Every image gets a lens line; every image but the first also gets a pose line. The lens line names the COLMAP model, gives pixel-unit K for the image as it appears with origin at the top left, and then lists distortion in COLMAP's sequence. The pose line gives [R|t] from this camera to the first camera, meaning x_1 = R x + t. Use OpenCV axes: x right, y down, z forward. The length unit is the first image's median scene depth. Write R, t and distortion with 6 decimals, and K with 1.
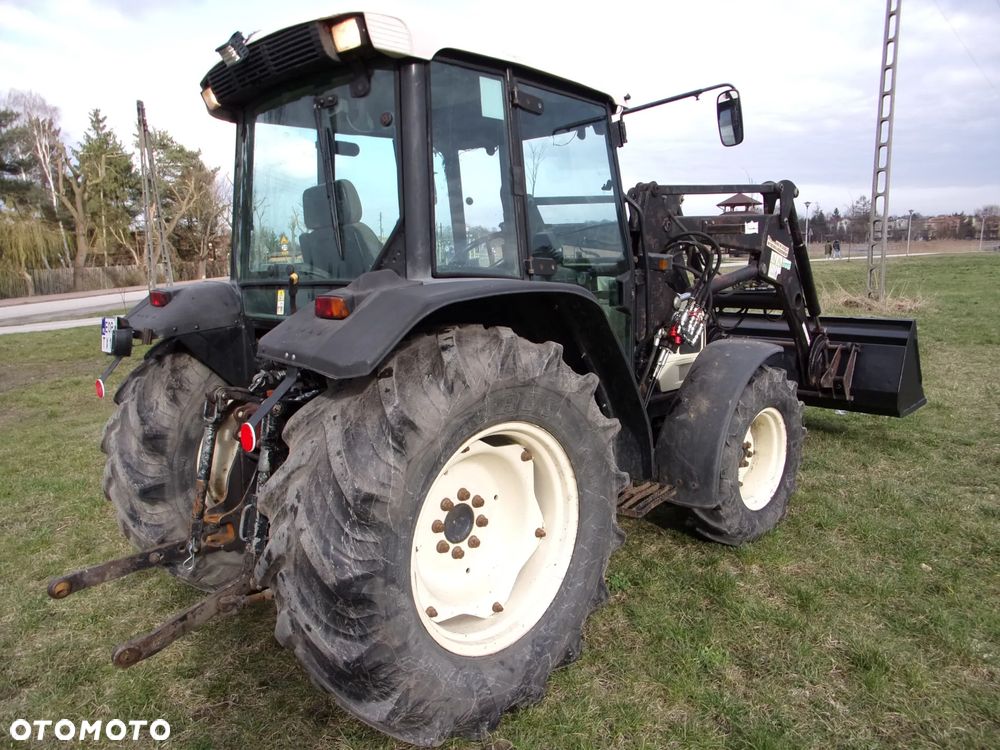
lens RADIAL K [[727.4, 0, 493.2], [0, 727.4, 374.5], [0, 0, 1]] dist [-0.075484, 0.095439]
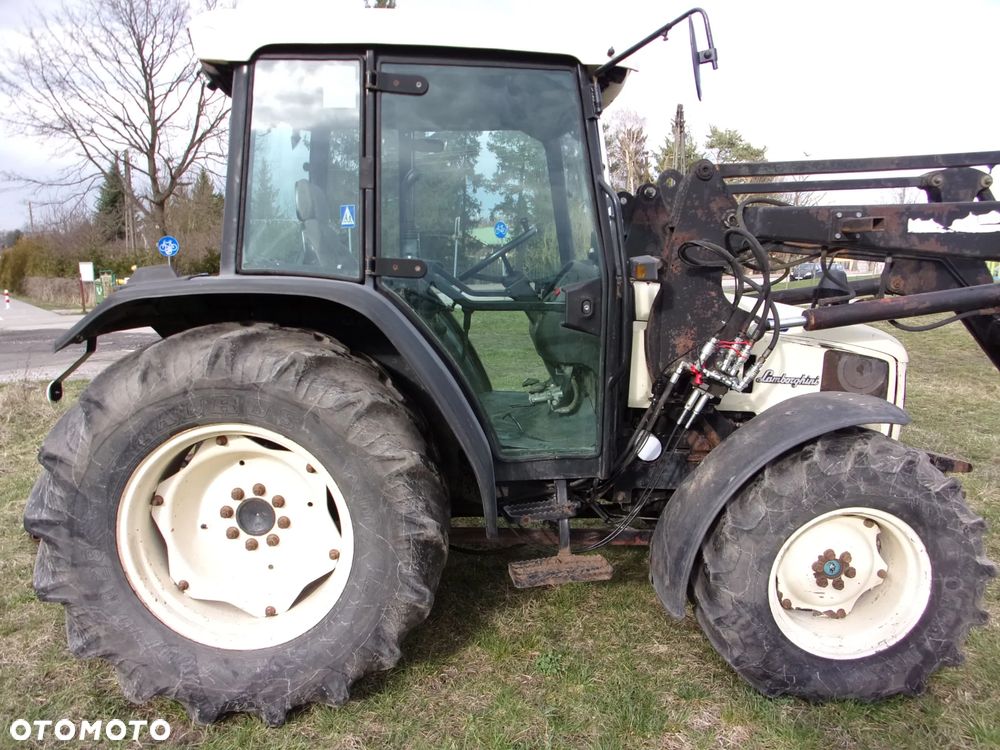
lens RADIAL K [[713.2, 0, 497.8], [0, 713.2, 379.2], [0, 0, 1]] dist [-0.020136, 0.001069]
pose [[0.724056, 0.145688, -0.674180, 0.866450], [-0.135538, 0.988434, 0.068033, -0.101466], [0.676294, 0.042117, 0.735427, 0.503173]]
